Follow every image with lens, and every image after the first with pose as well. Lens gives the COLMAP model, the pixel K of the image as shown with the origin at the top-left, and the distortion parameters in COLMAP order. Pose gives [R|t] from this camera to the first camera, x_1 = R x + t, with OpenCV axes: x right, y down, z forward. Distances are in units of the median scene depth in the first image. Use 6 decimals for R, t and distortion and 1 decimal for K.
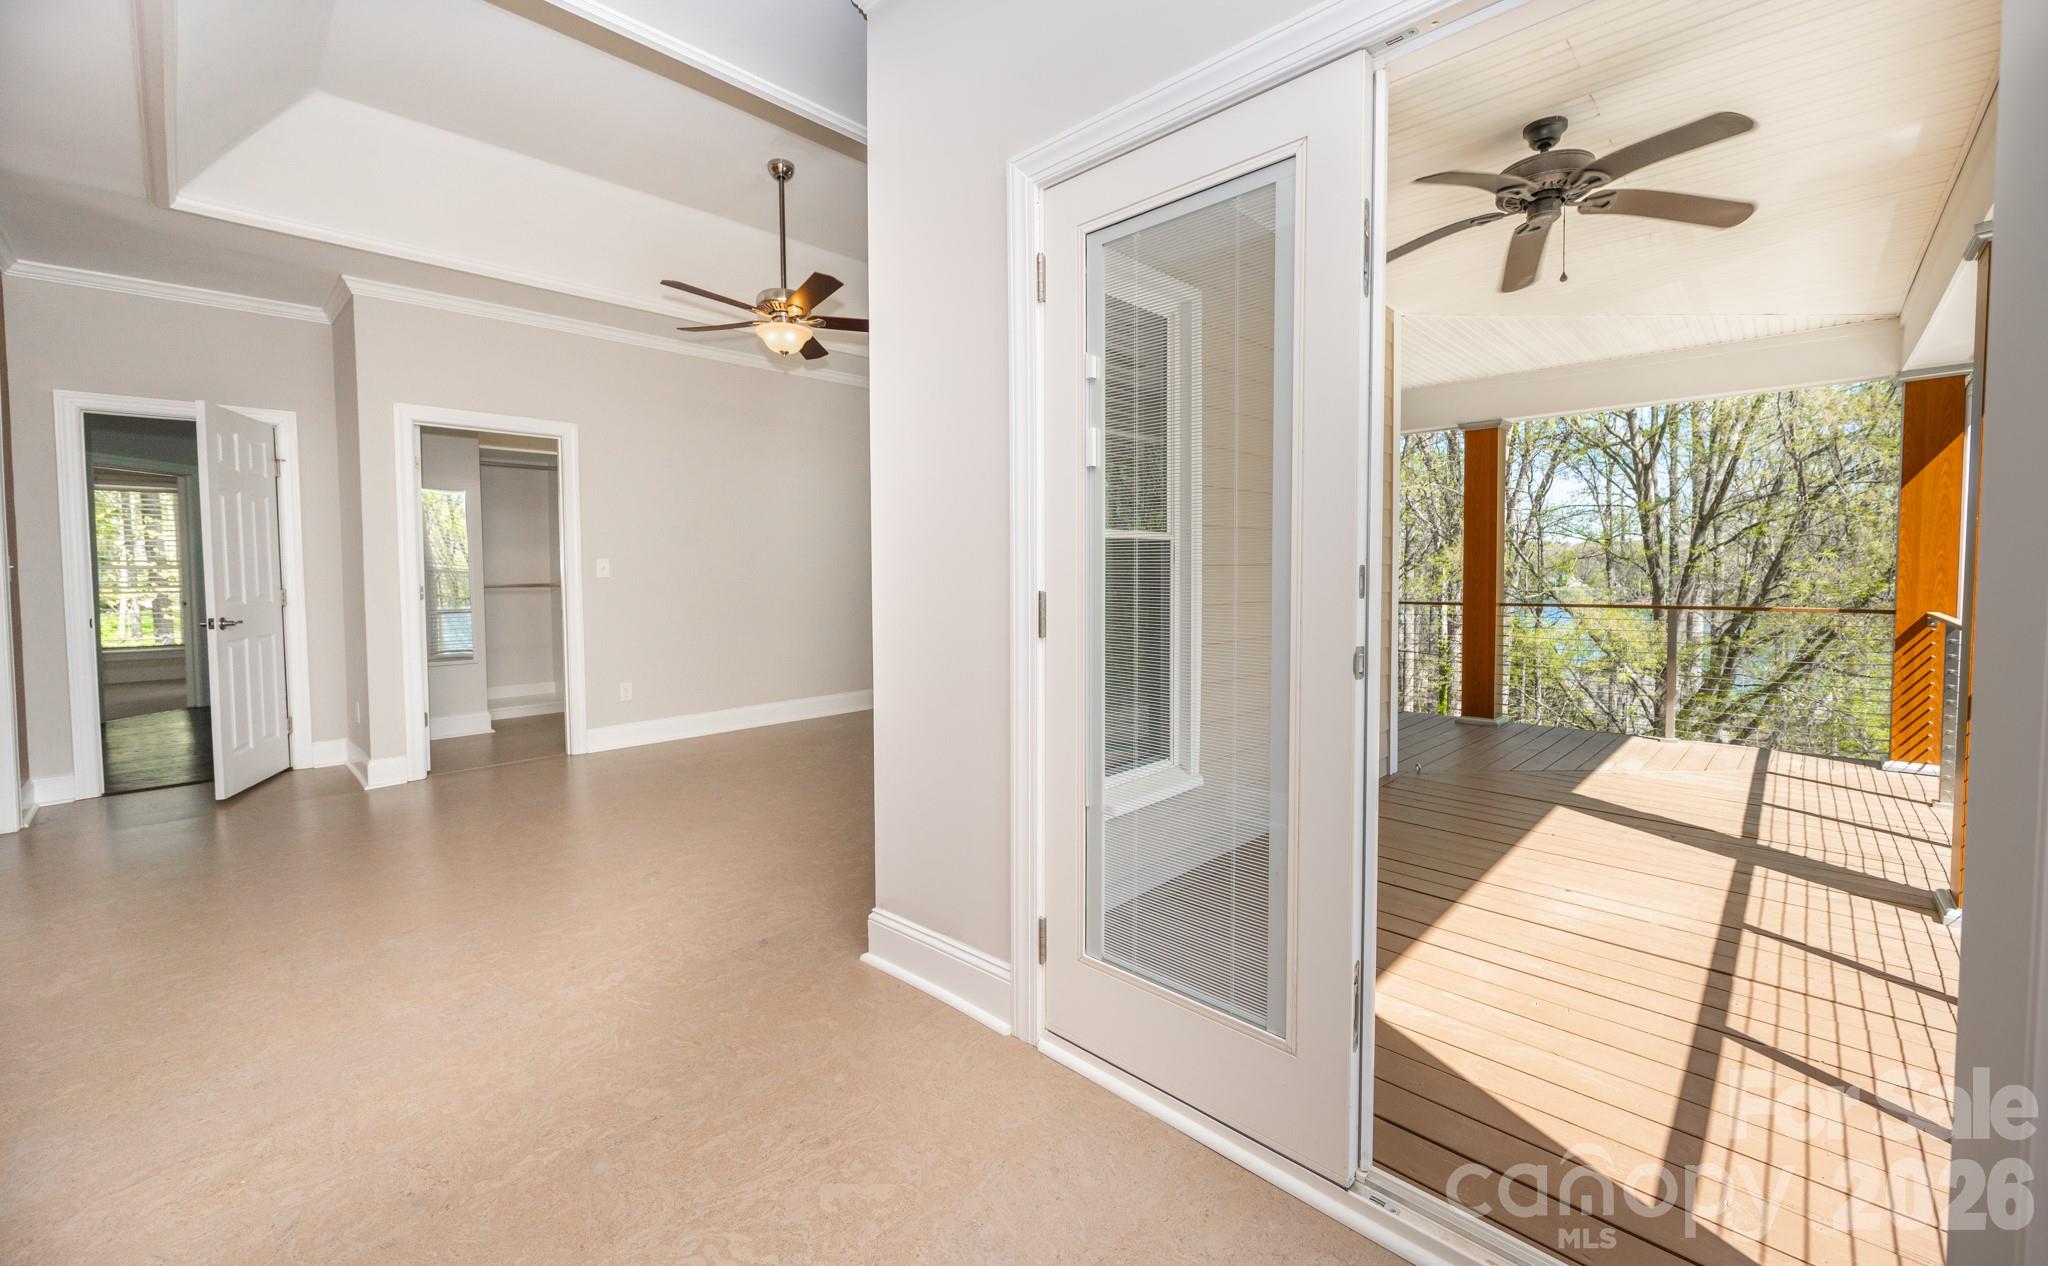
lens RADIAL K [[815.2, 0, 1021.1], [0, 815.2, 589.3], [0, 0, 1]] dist [0.001709, -0.000629]
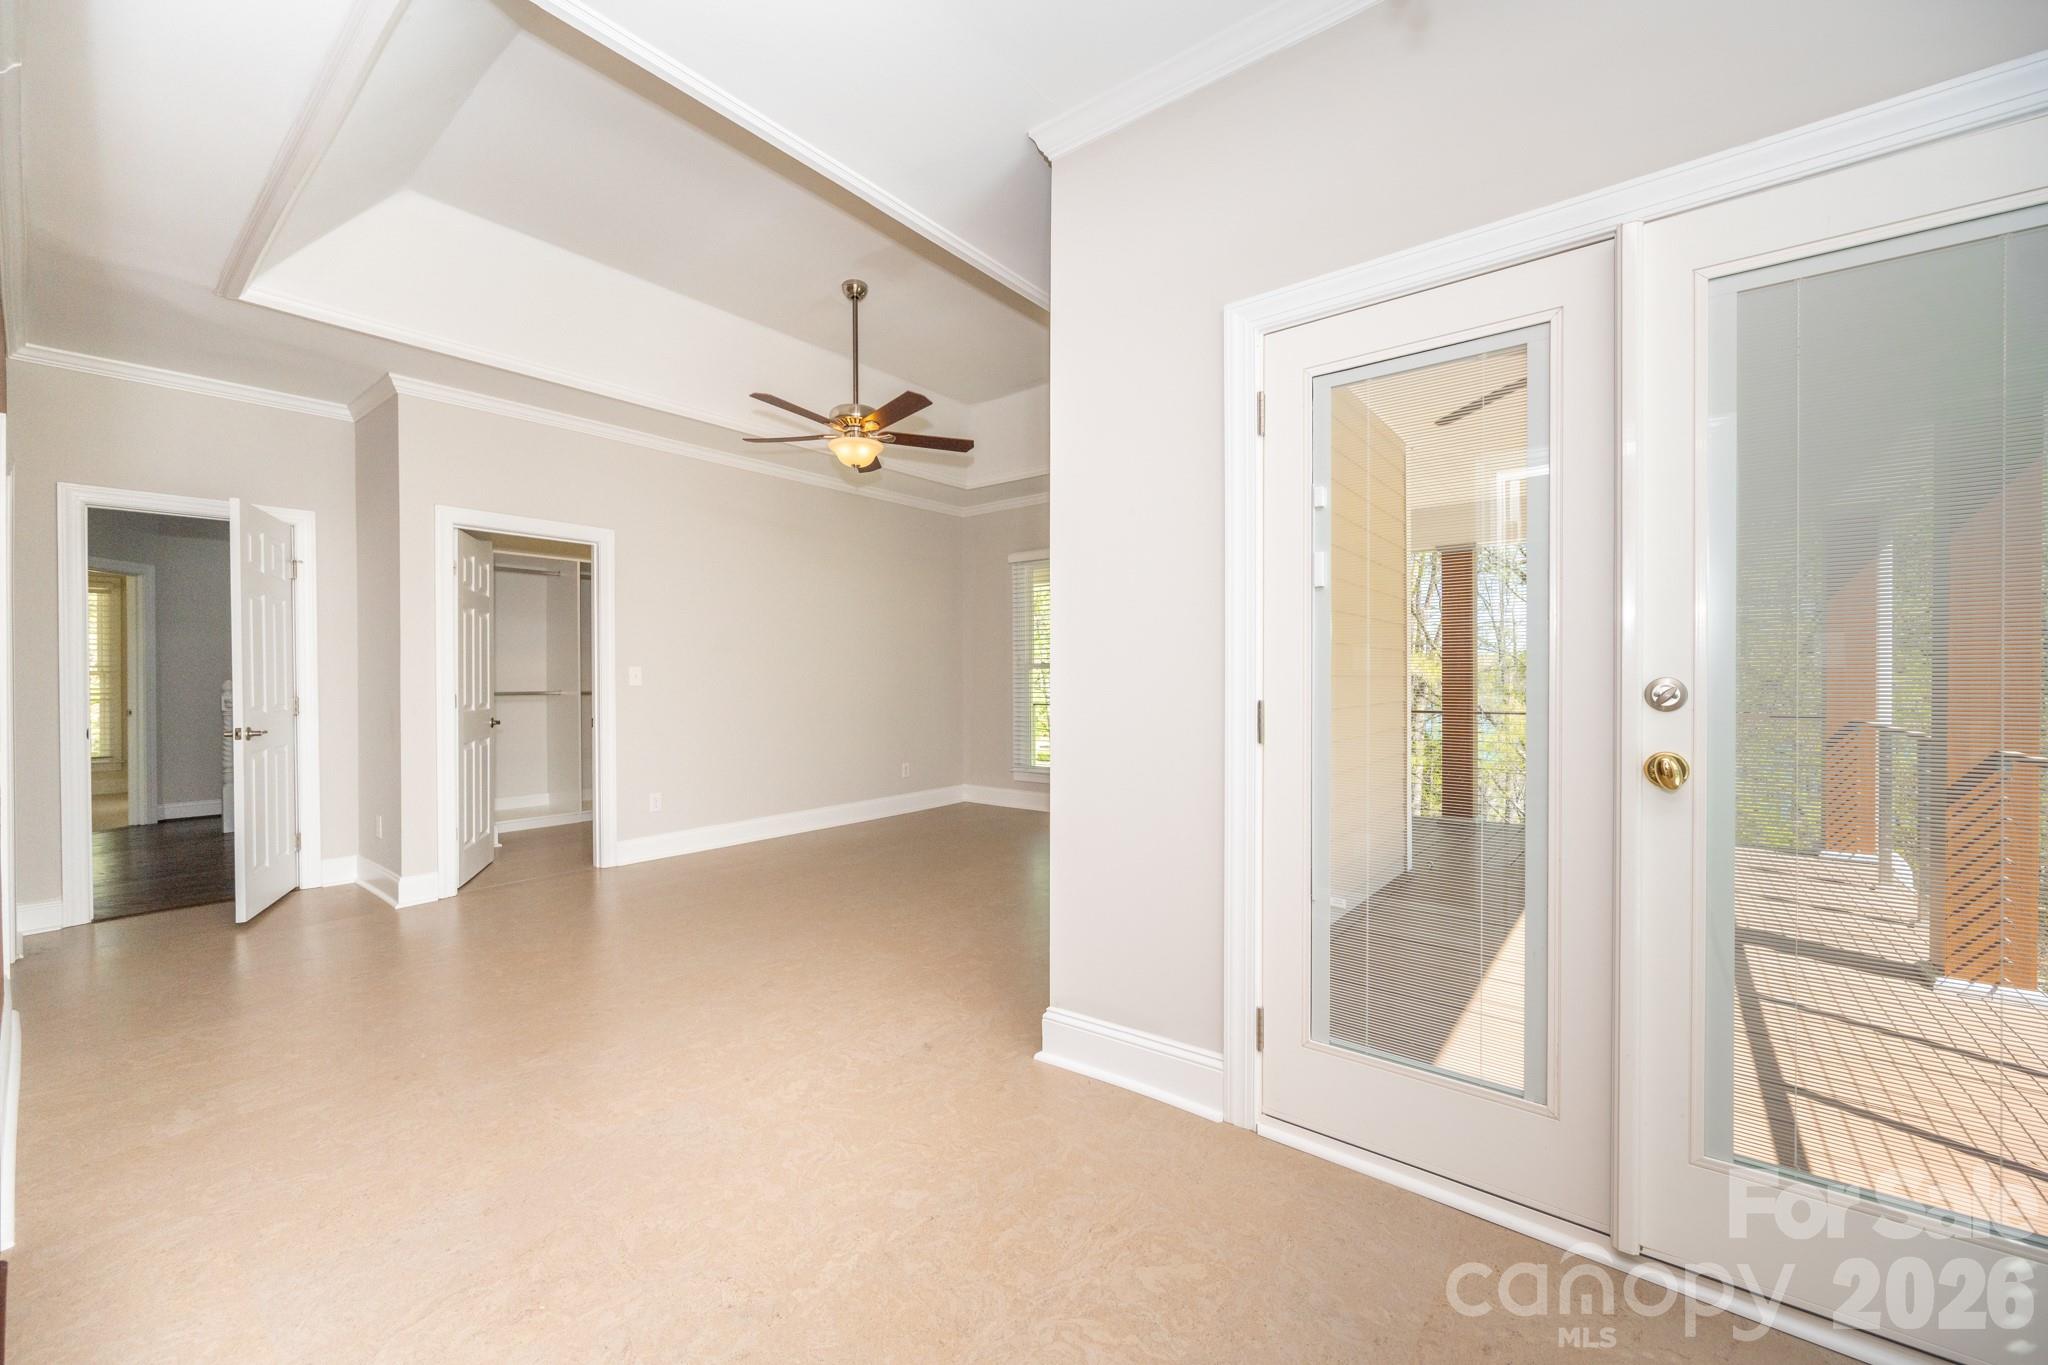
lens RADIAL K [[802.4, 0, 1026.5], [0, 802.4, 671.7], [0, 0, 1]] dist [0.000337, 0.000411]
pose [[0.995148, 0.004349, 0.098293, -0.177282], [-0.001148, 0.999468, -0.032602, -0.000570], [-0.098383, 0.032331, 0.994623, -0.012669]]
